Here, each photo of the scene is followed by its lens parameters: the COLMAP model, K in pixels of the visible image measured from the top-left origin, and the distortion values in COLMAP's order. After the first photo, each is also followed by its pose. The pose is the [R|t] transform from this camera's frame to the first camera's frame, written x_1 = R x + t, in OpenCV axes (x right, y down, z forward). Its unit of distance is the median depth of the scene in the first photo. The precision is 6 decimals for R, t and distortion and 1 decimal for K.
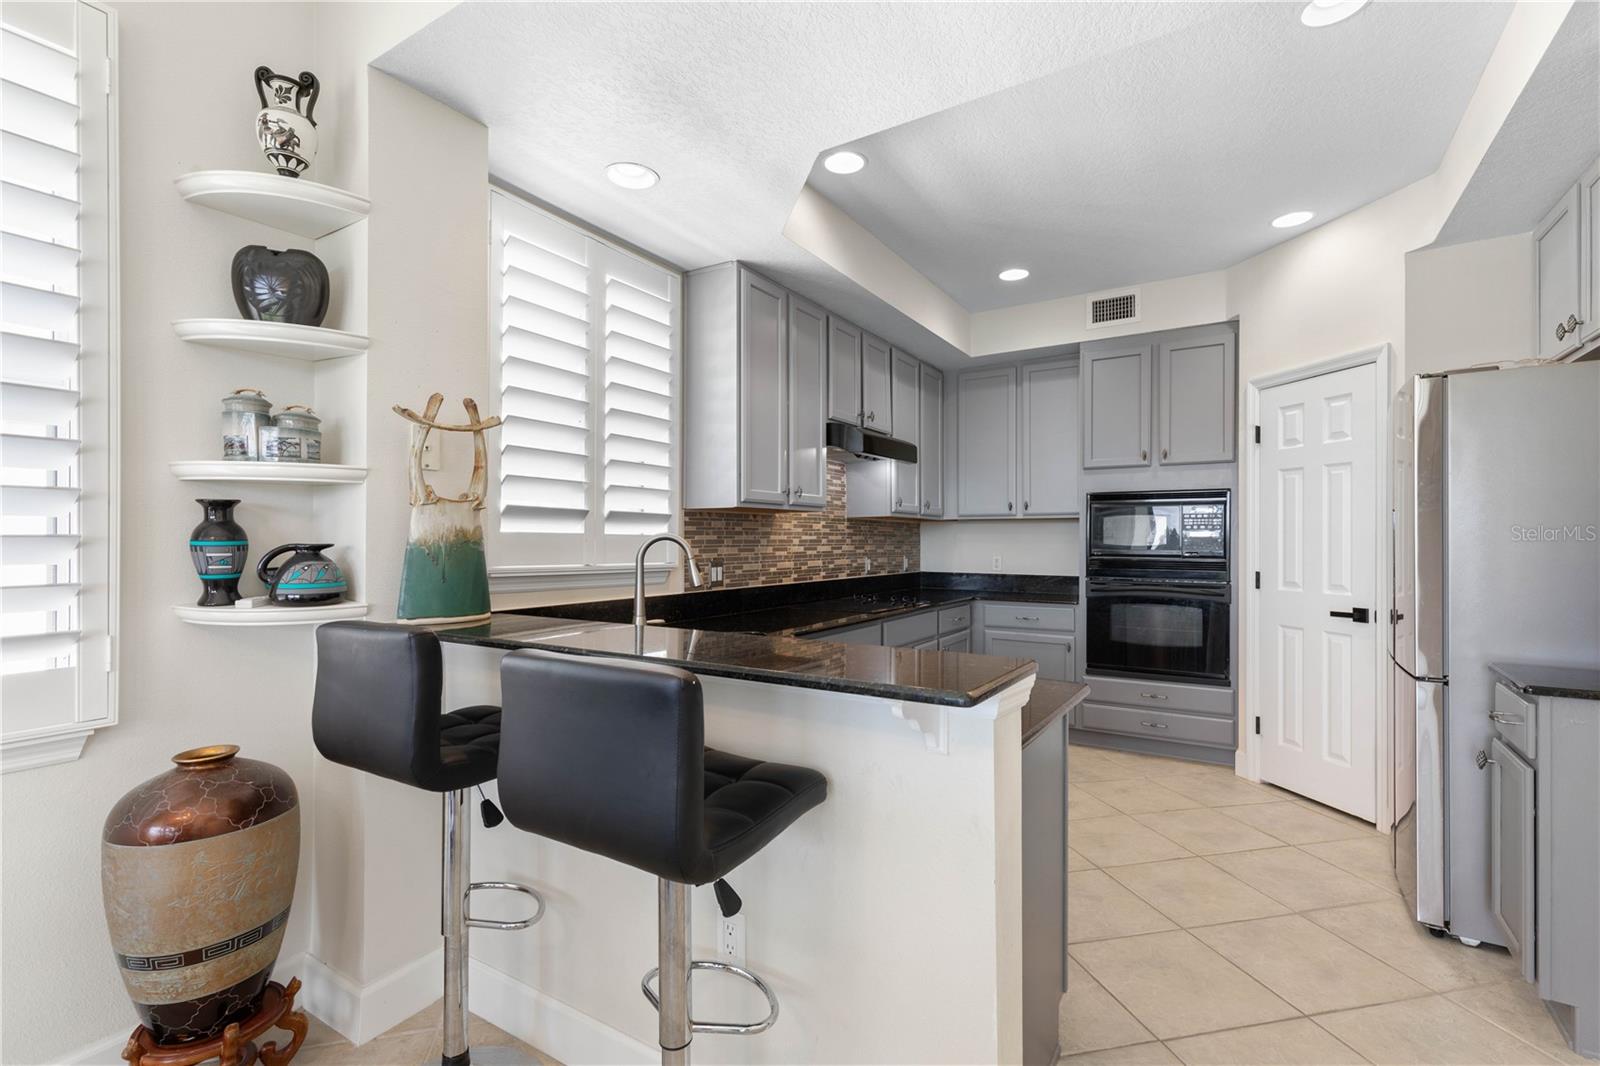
lens RADIAL K [[734.1, 0, 799.8], [0, 734.1, 535.7], [0, 0, 1]] dist [-0.001202, -0.000689]
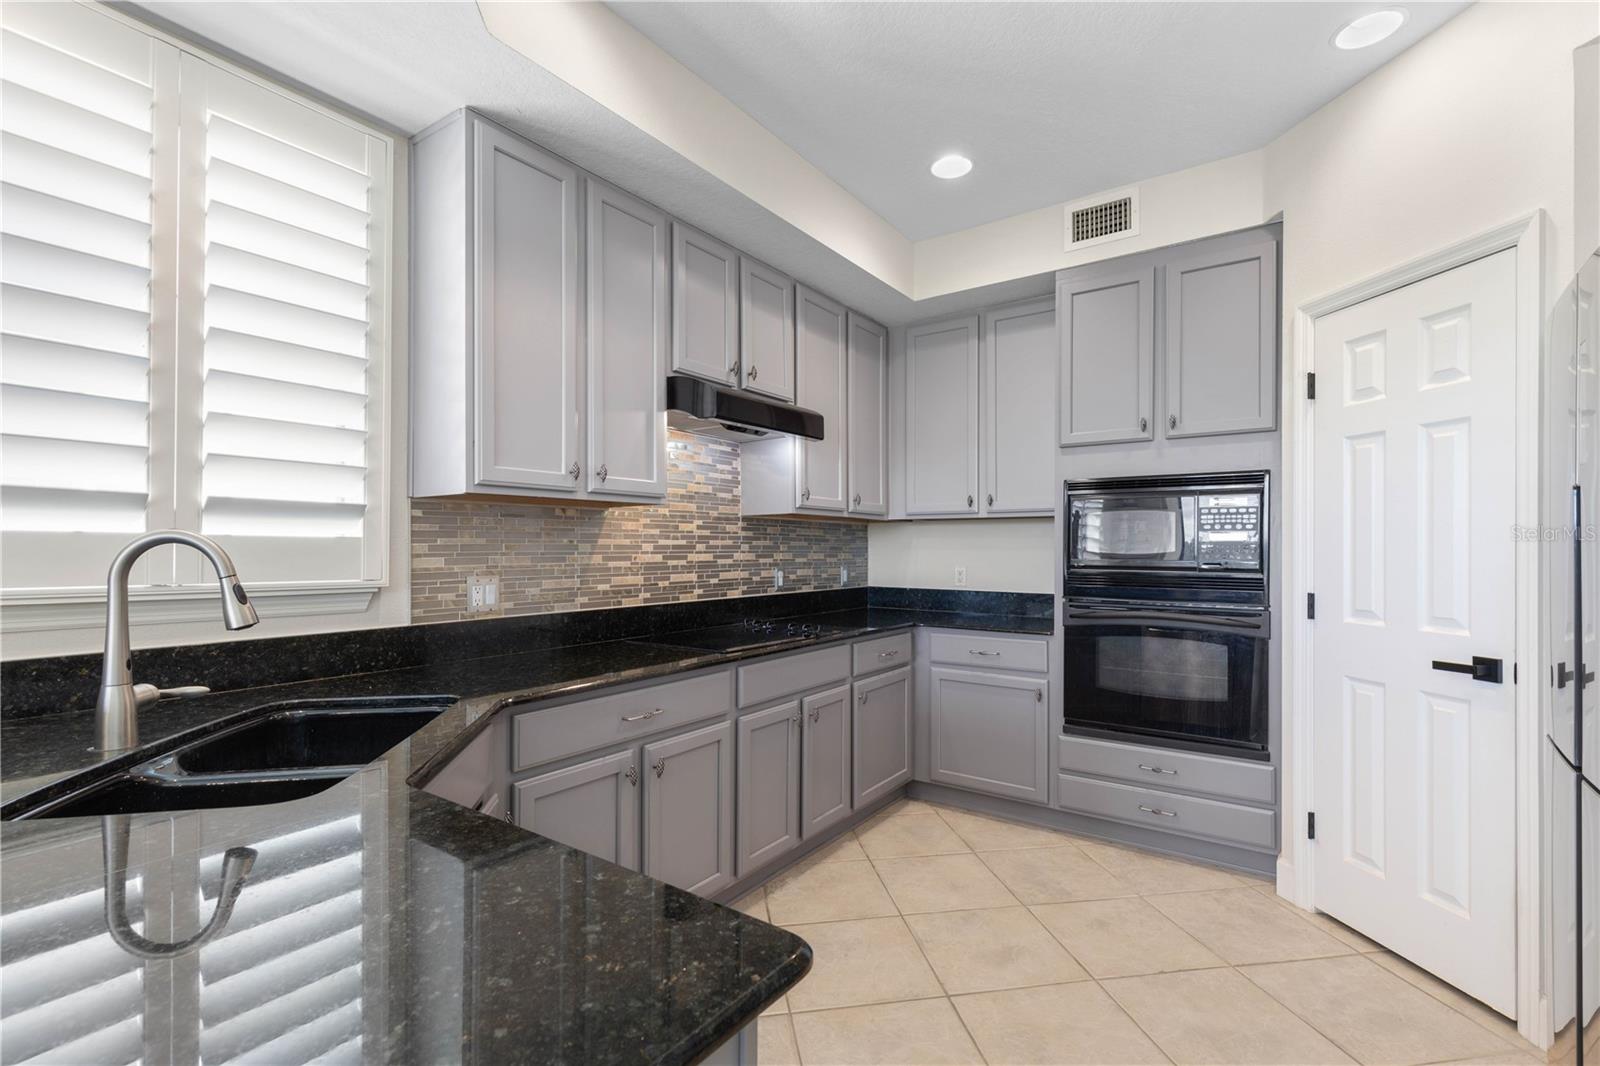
lens RADIAL K [[734.1, 0, 799.3], [0, 734.1, 543.0], [0, 0, 1]] dist [-0.001202, -0.000689]
pose [[0.998644, 0.000213, -0.052065, 0.190118], [-0.000197, 1.000000, 0.000311, 0.003405], [0.052065, -0.000300, 0.998644, 0.303483]]
